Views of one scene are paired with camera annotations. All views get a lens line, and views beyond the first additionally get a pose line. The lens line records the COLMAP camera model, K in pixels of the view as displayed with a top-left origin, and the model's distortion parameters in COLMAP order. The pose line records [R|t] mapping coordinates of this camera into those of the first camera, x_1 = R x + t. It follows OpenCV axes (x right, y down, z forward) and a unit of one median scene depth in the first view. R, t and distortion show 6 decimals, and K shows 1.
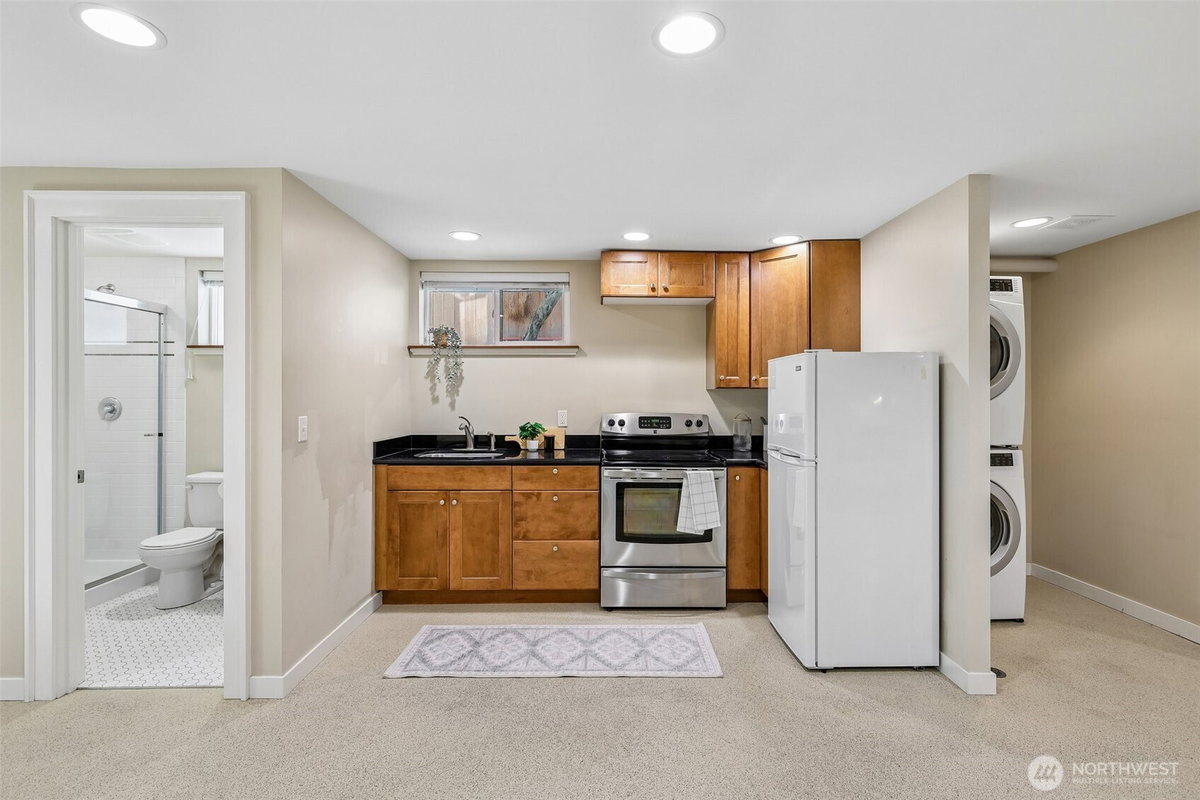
lens RADIAL K [[560.6, 0, 610.4], [0, 560.6, 396.4], [0, 0, 1]] dist [0.009968, 0.000438]
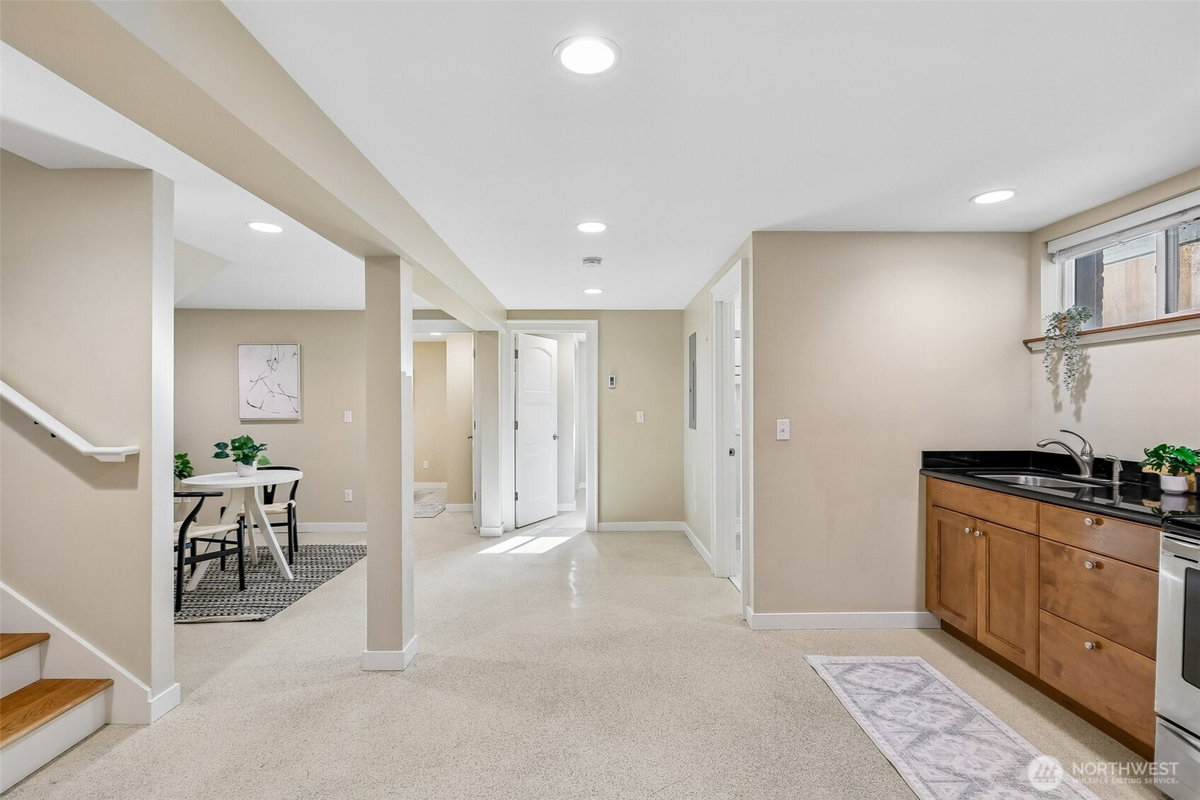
lens RADIAL K [[560.6, 0, 606.6], [0, 560.6, 407.8], [0, 0, 1]] dist [0.009968, 0.000438]
pose [[0.007644, 0.004655, -0.999960, 0.479503], [0.003677, 0.999982, 0.004683, 0.001241], [0.999964, -0.003713, 0.007627, 0.416482]]
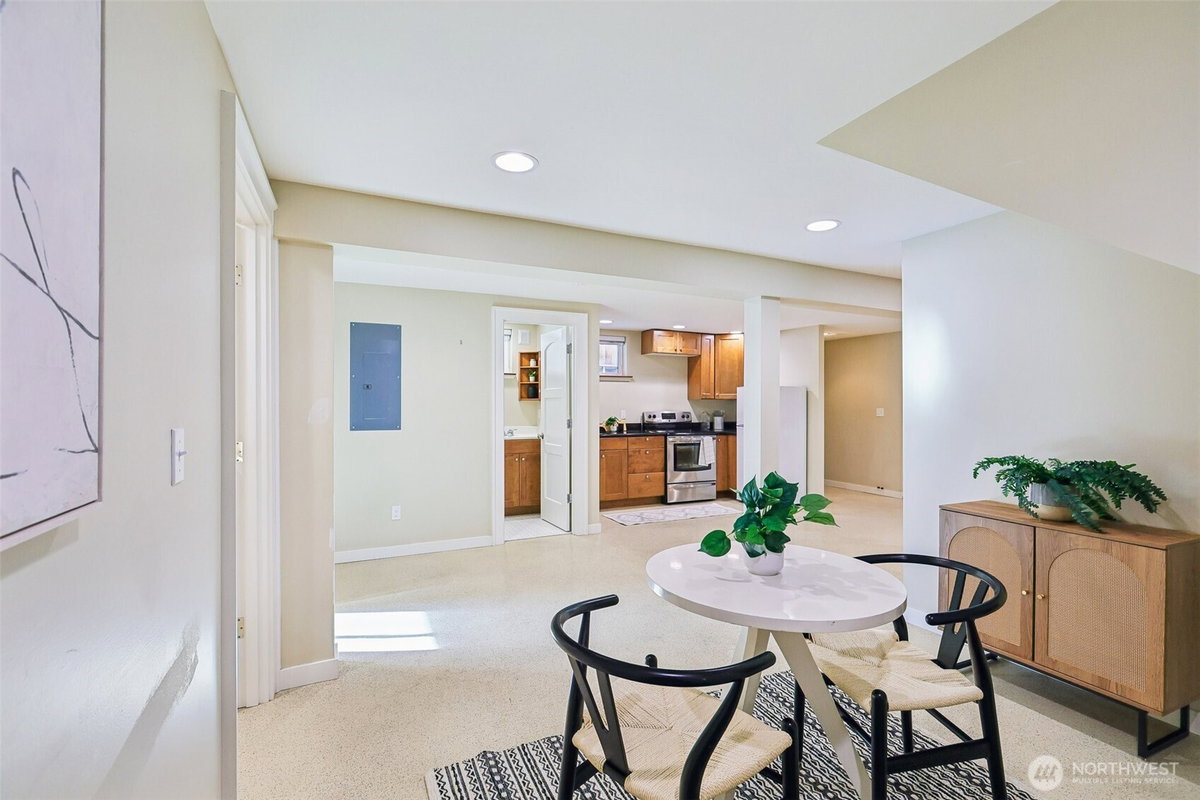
lens RADIAL K [[531.6, 0, 592.7], [0, 531.6, 405.3], [0, 0, 1]] dist [-0.000792, 0.001022]
pose [[0.916934, -0.001303, 0.399037, -0.966076], [-0.001403, 0.999978, 0.006488, -0.003464], [-0.399036, -0.006508, 0.916912, -0.645562]]
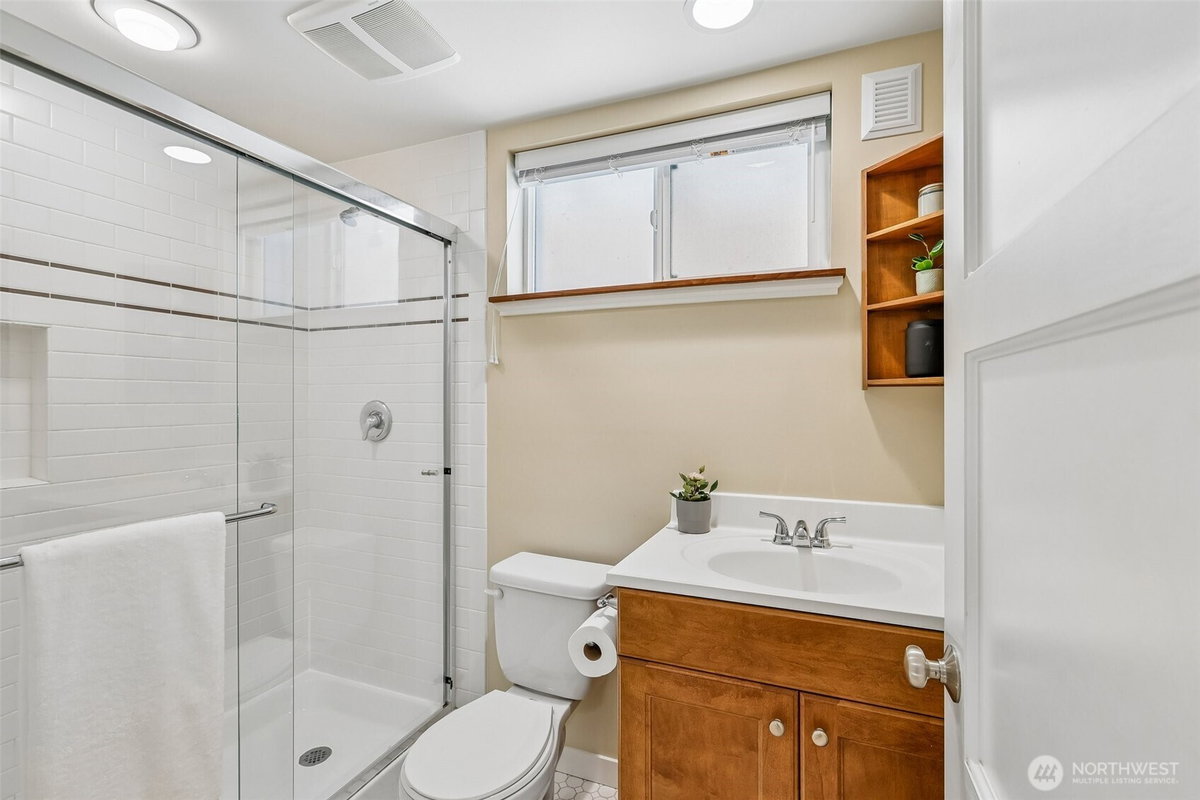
lens RADIAL K [[531.6, 0, 597.8], [0, 531.6, 401.3], [0, 0, 1]] dist [-0.000792, 0.001022]
pose [[0.920006, 0.000046, -0.391905, -0.508081], [-0.000646, 0.999999, -0.001400, 0.003360], [0.391904, 0.001541, 0.920005, 0.642054]]
